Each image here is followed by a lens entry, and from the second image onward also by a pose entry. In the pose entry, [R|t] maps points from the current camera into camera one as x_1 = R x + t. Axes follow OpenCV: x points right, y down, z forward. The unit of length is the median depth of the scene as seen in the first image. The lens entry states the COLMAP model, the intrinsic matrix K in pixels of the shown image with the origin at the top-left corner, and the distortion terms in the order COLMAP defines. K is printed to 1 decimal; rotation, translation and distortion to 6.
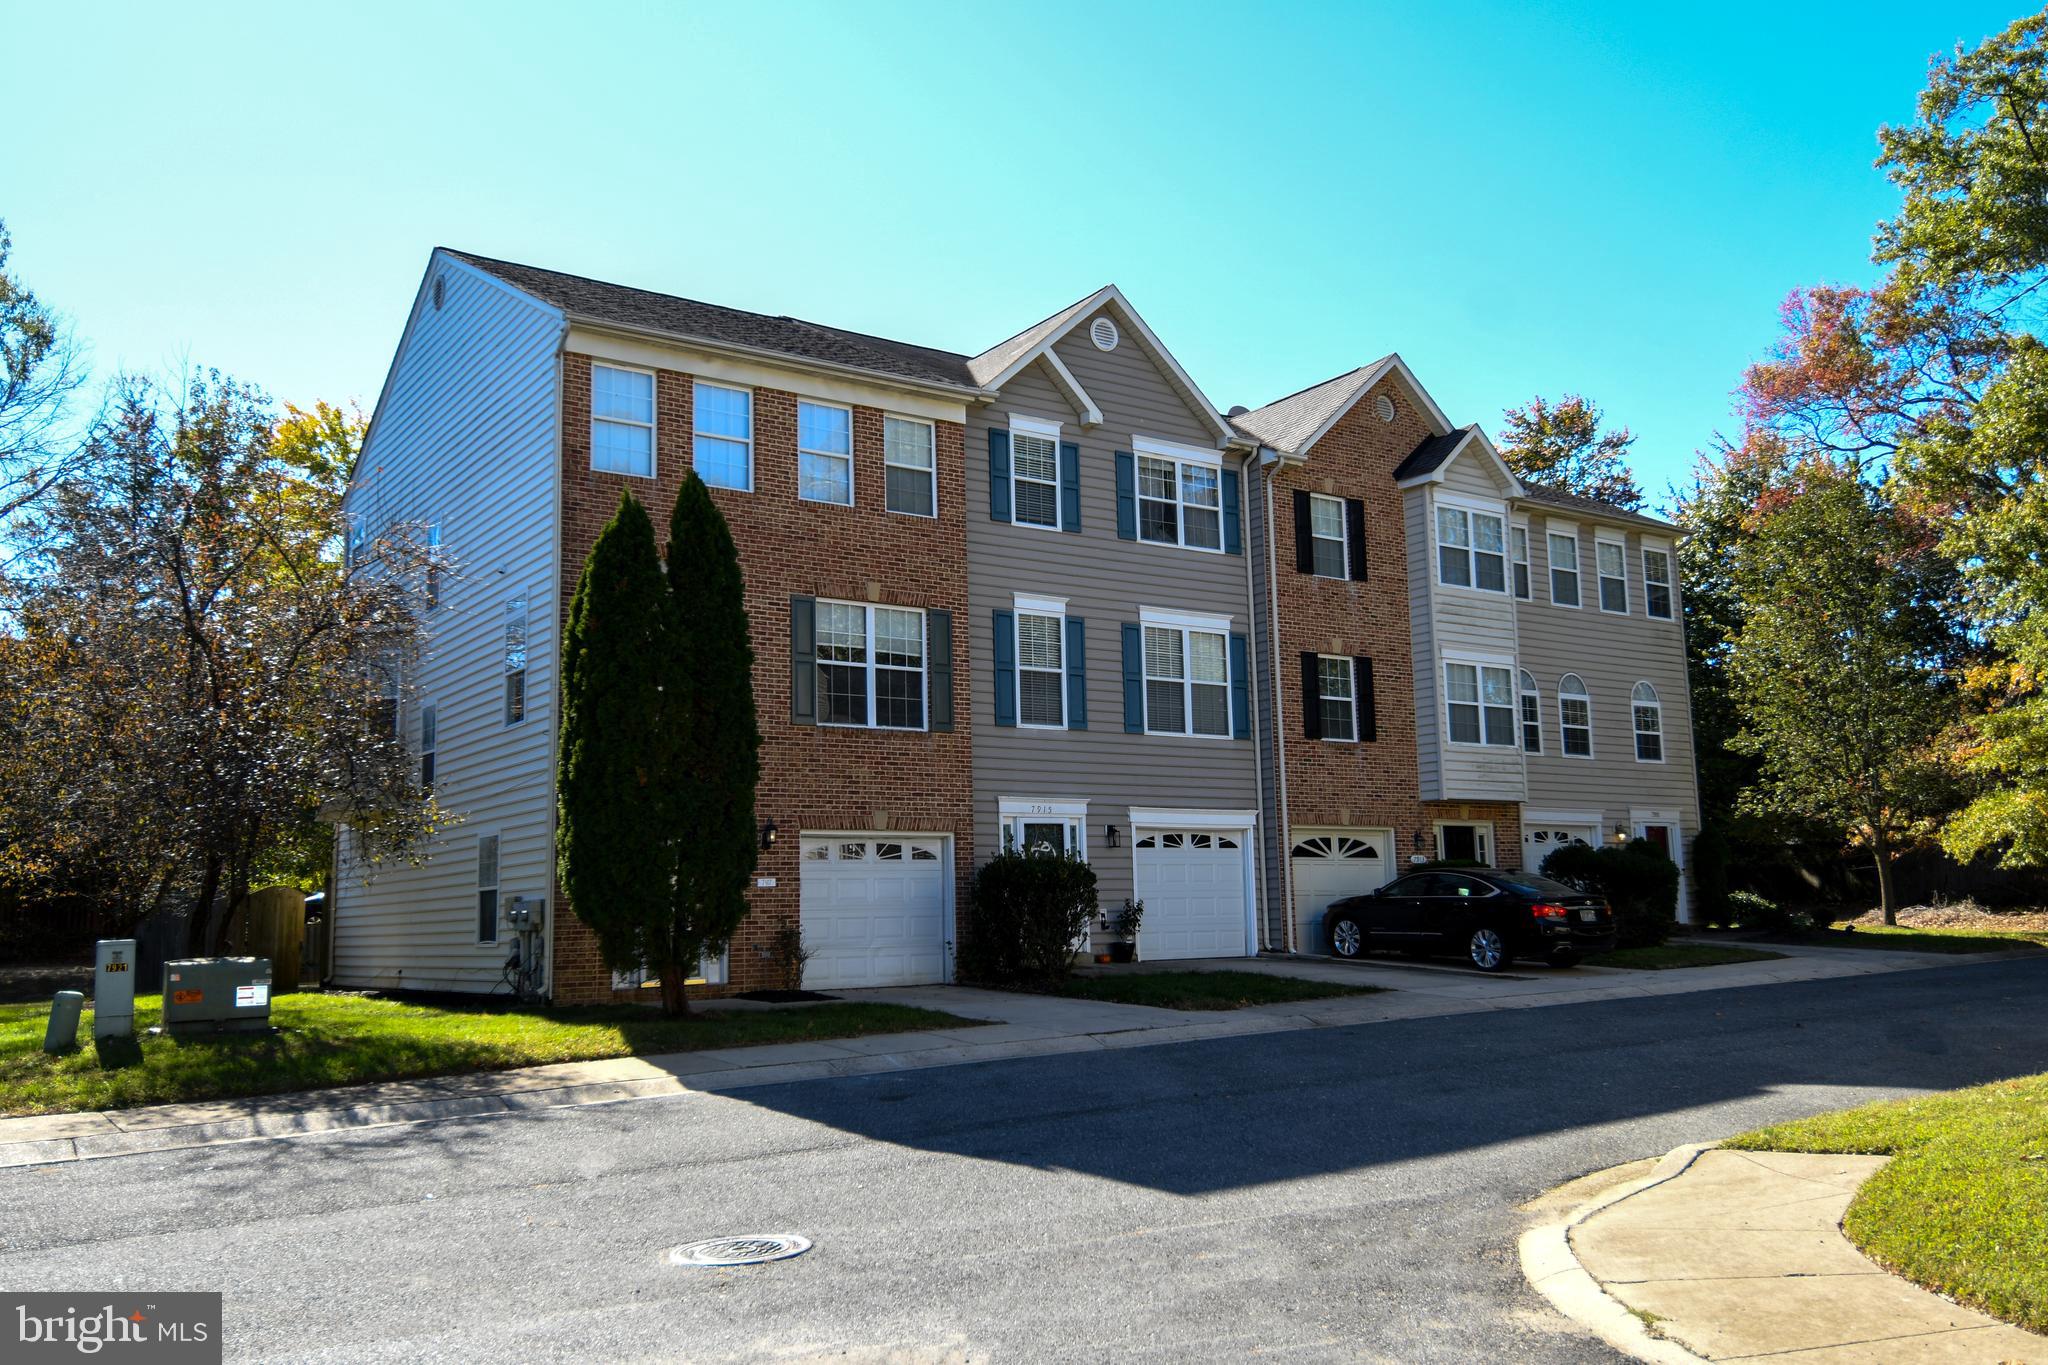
lens RADIAL K [[1669.4, 0, 1024.2], [0, 1669.4, 679.4], [0, 0, 1]] dist [0.008537, 0.003032]
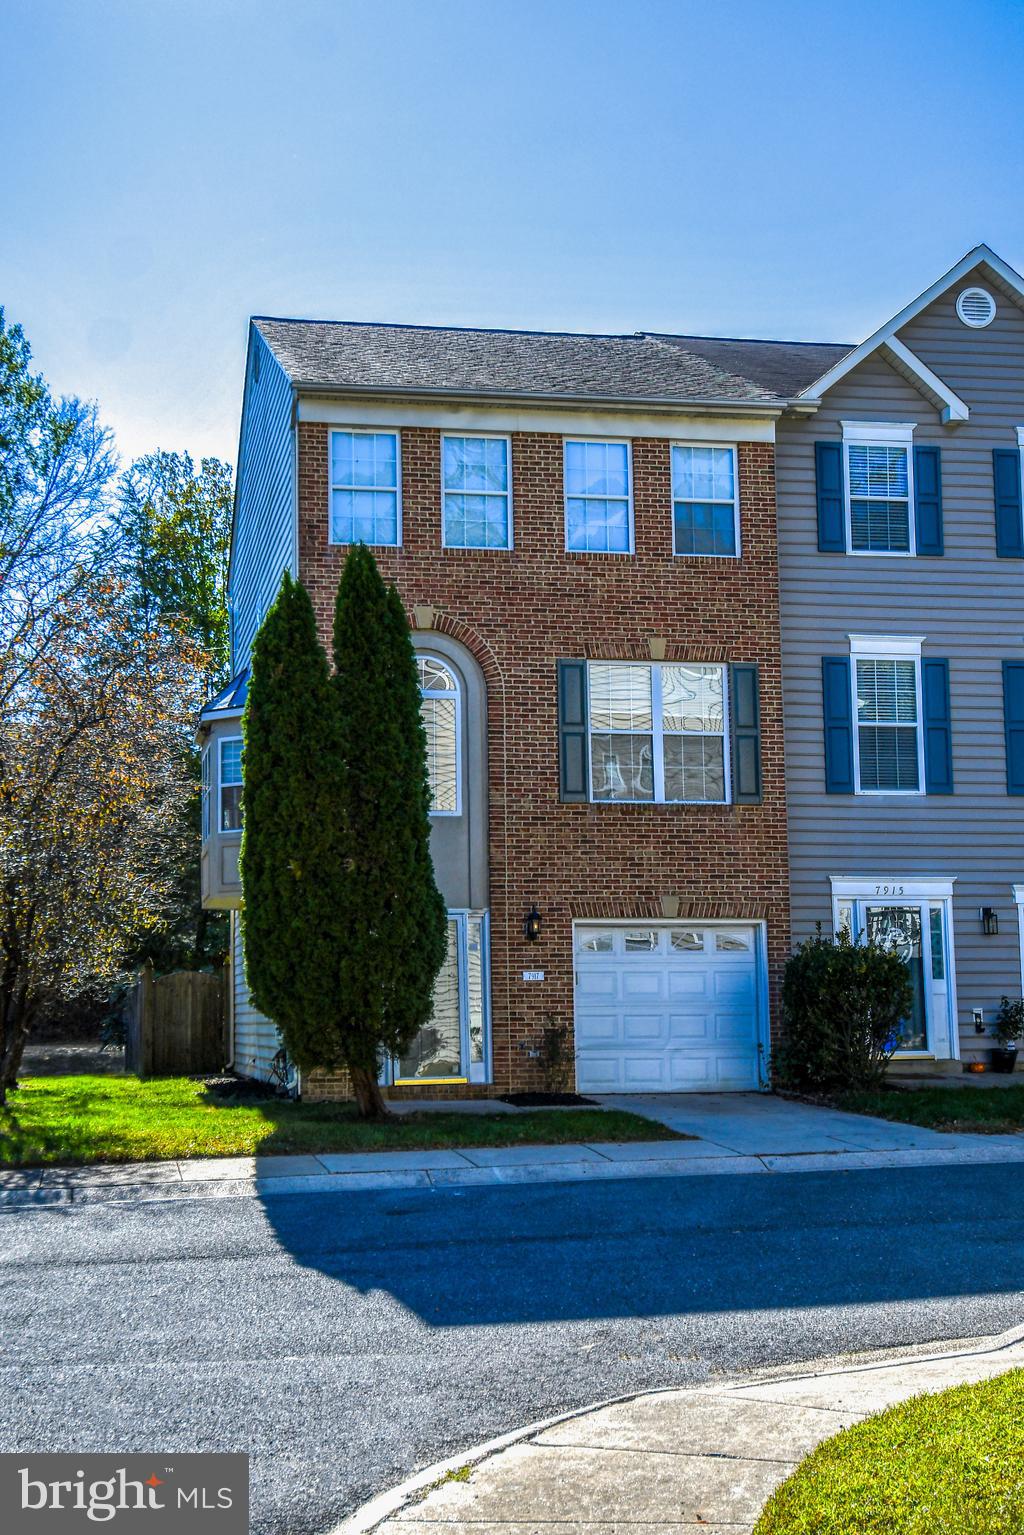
lens RADIAL K [[1993.9, 0, 511.7], [0, 1993.9, 819.3], [0, 0, 1]] dist [0.005484, 0.013001]
pose [[0.900261, -0.026531, -0.434541, 0.285512], [0.049651, 0.997886, 0.041938, -0.010044], [0.432510, -0.059330, 0.899675, 0.011382]]
